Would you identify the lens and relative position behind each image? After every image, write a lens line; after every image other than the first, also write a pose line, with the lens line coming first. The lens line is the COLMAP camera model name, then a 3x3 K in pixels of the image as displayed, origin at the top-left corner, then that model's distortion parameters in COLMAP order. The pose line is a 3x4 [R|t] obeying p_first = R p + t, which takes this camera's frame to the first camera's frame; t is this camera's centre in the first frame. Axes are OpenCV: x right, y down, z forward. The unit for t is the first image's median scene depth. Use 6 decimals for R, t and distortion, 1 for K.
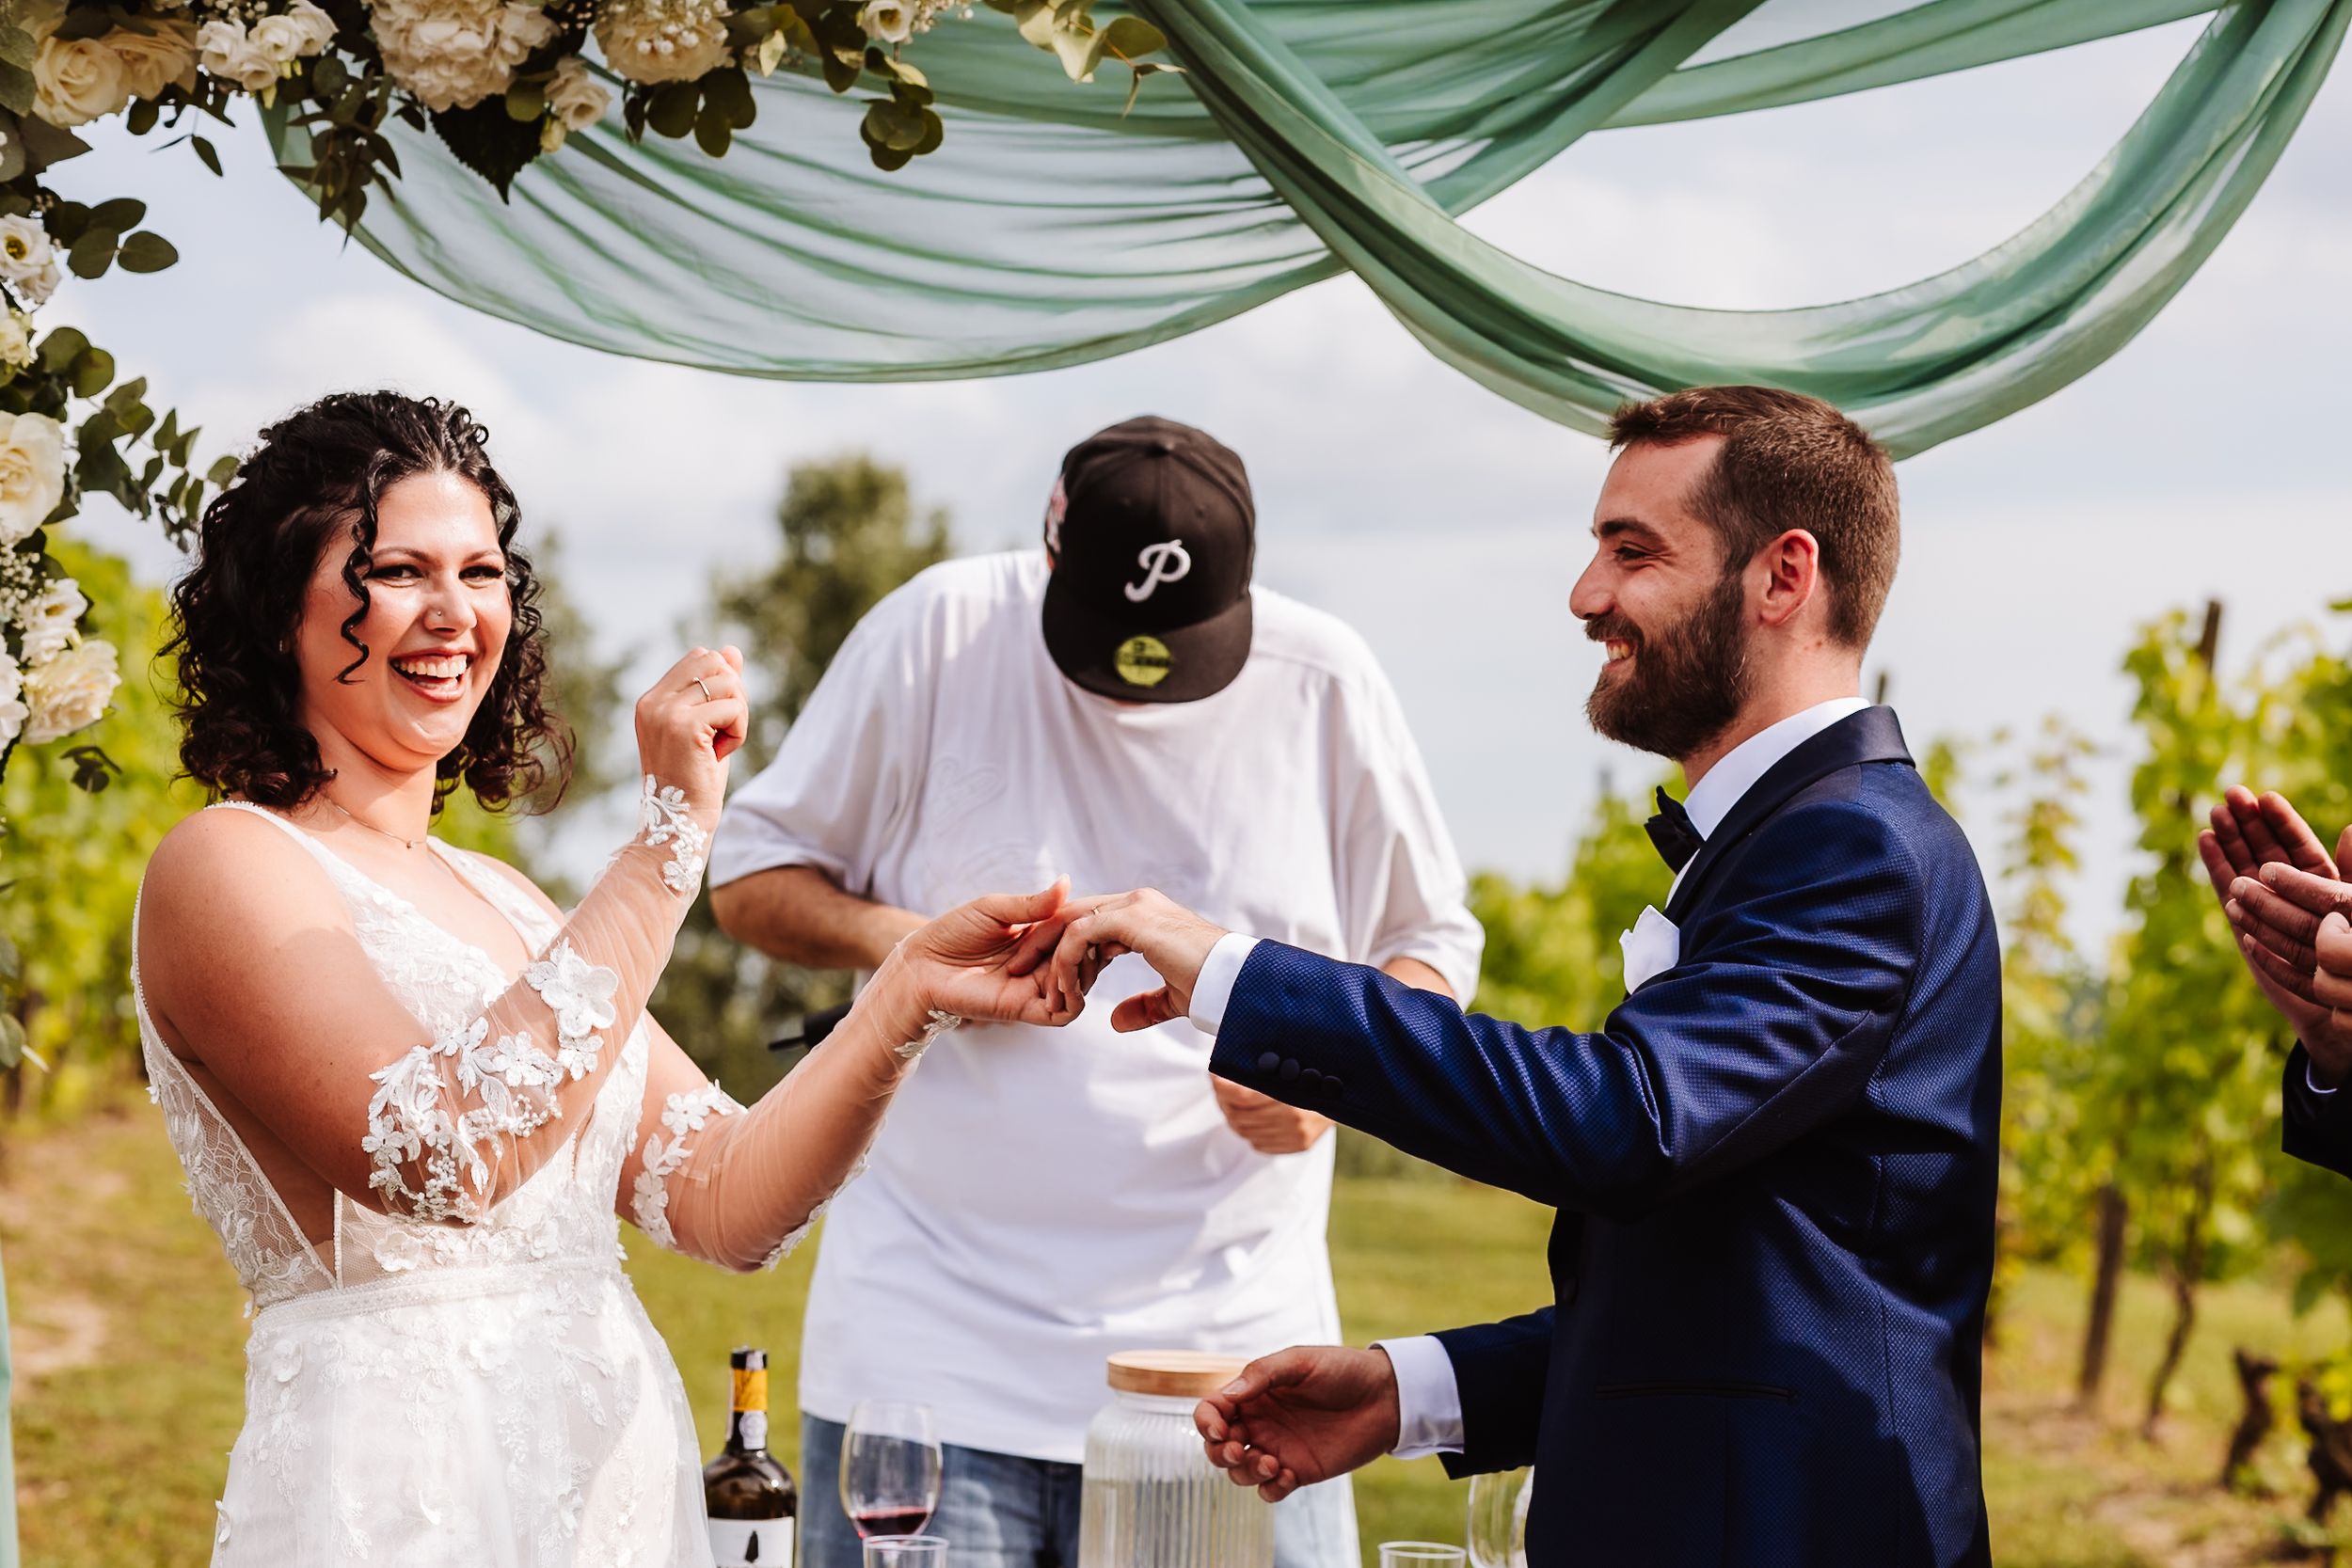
lens RADIAL K [[6089.5, 0, 1176.0], [0, 6089.5, 784.0], [0, 0, 1]] dist [-0.133761, -1.462215]
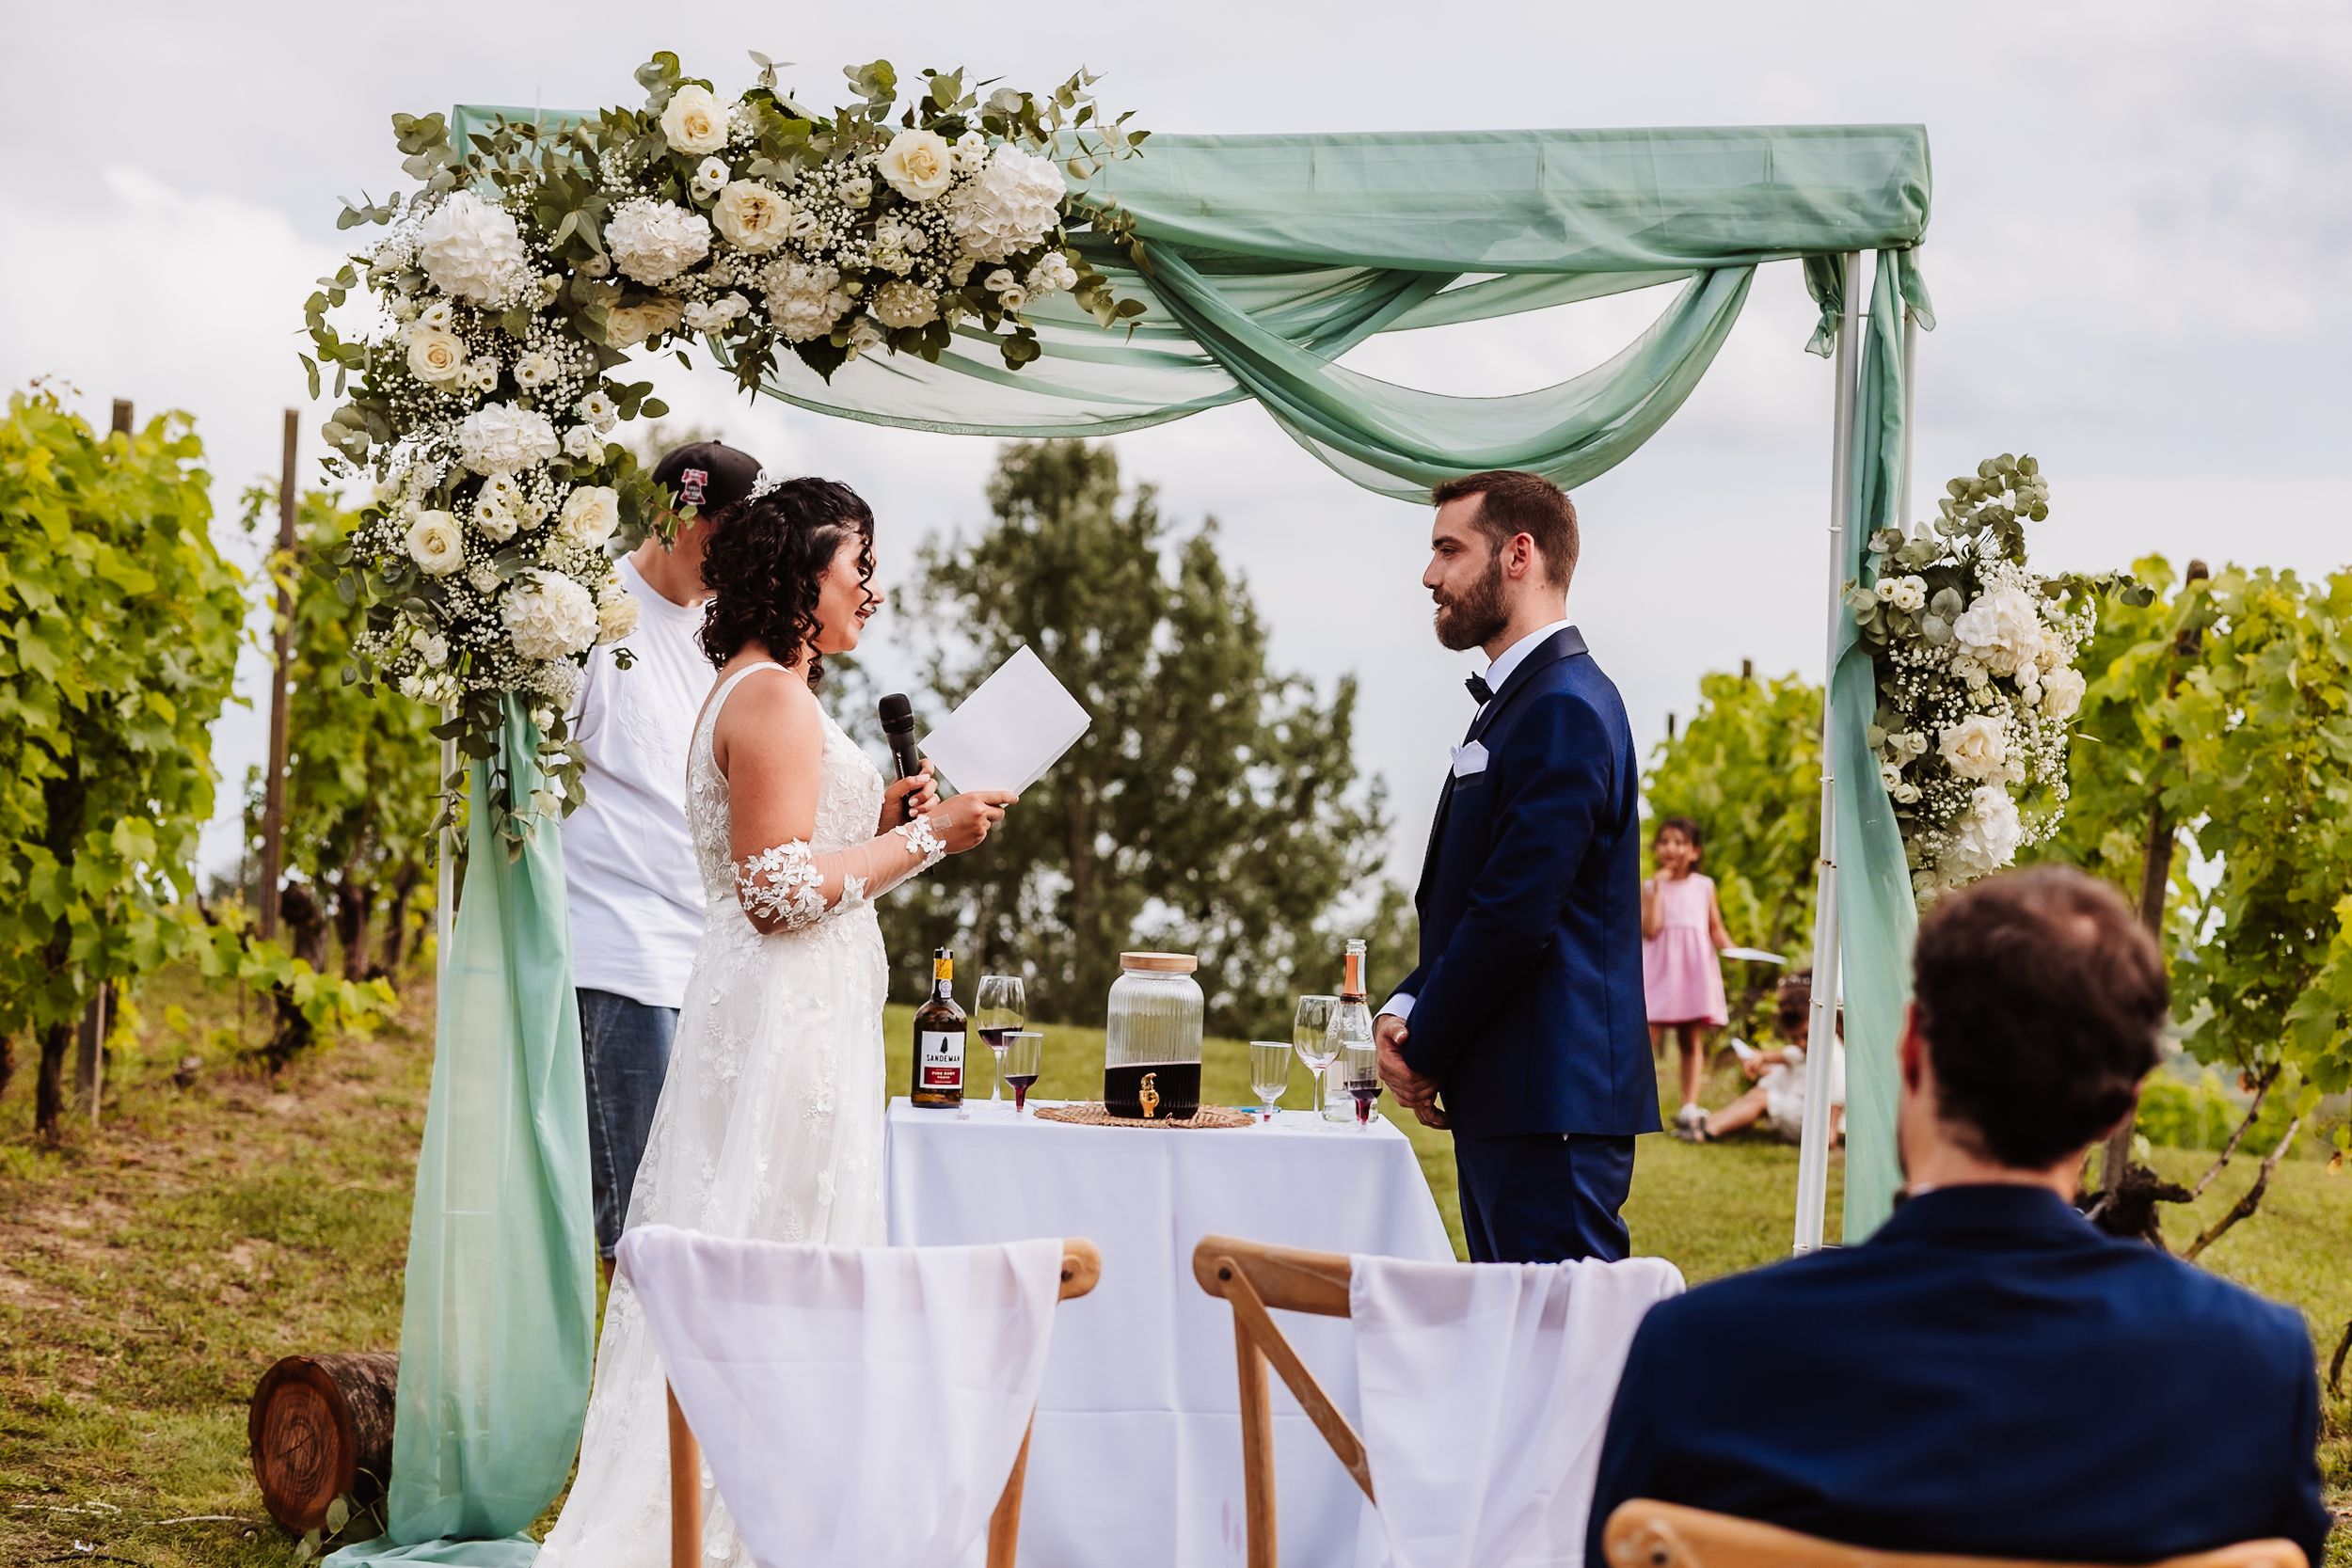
lens RADIAL K [[6089.5, 0, 1176.0], [0, 6089.5, 784.0], [0, 0, 1]] dist [-0.133761, -1.462215]
pose [[0.999351, -0.006597, -0.035418, 0.082313], [0.006771, 0.999966, 0.004801, 0.032786], [0.035385, -0.005038, 0.999361, -1.093323]]
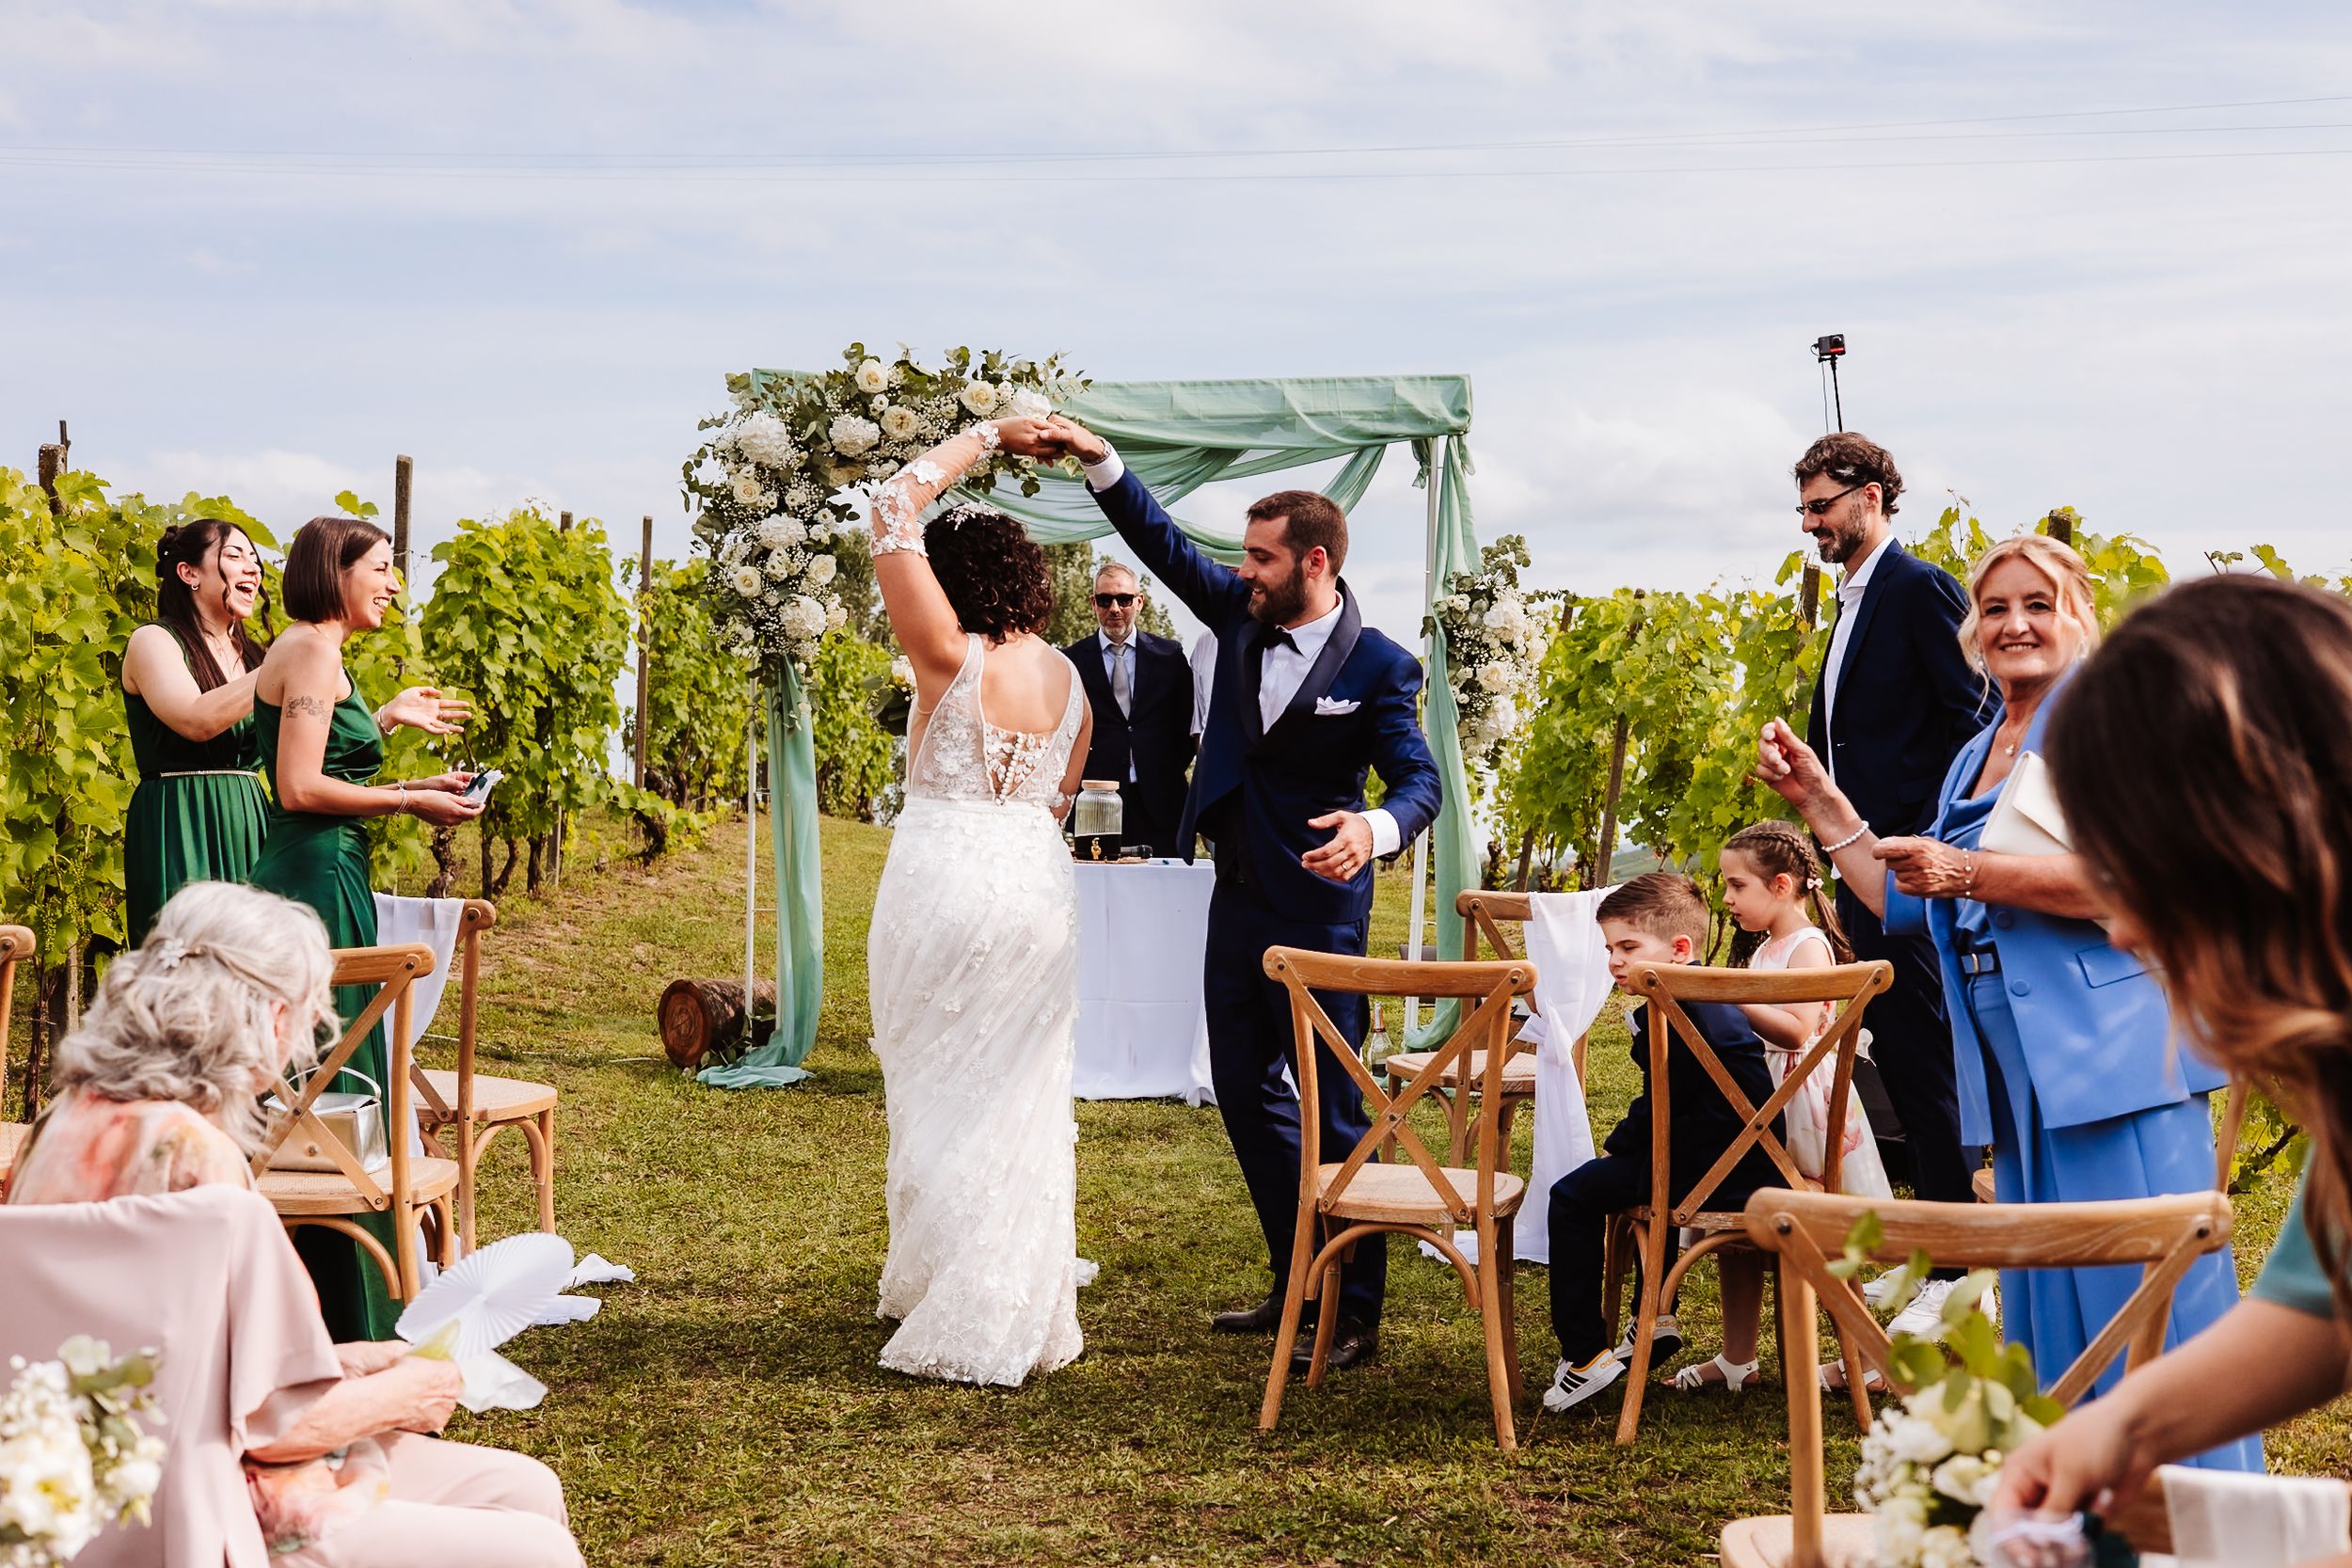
lens RADIAL K [[3366.1, 0, 1178.5], [0, 3366.1, 826.6], [0, 0, 1]] dist [-0.016267, -0.009651]
pose [[0.999714, -0.012713, -0.020243, 0.106316], [0.013434, 0.999264, 0.035925, 0.049859], [0.019771, -0.036187, 0.999149, -1.400252]]
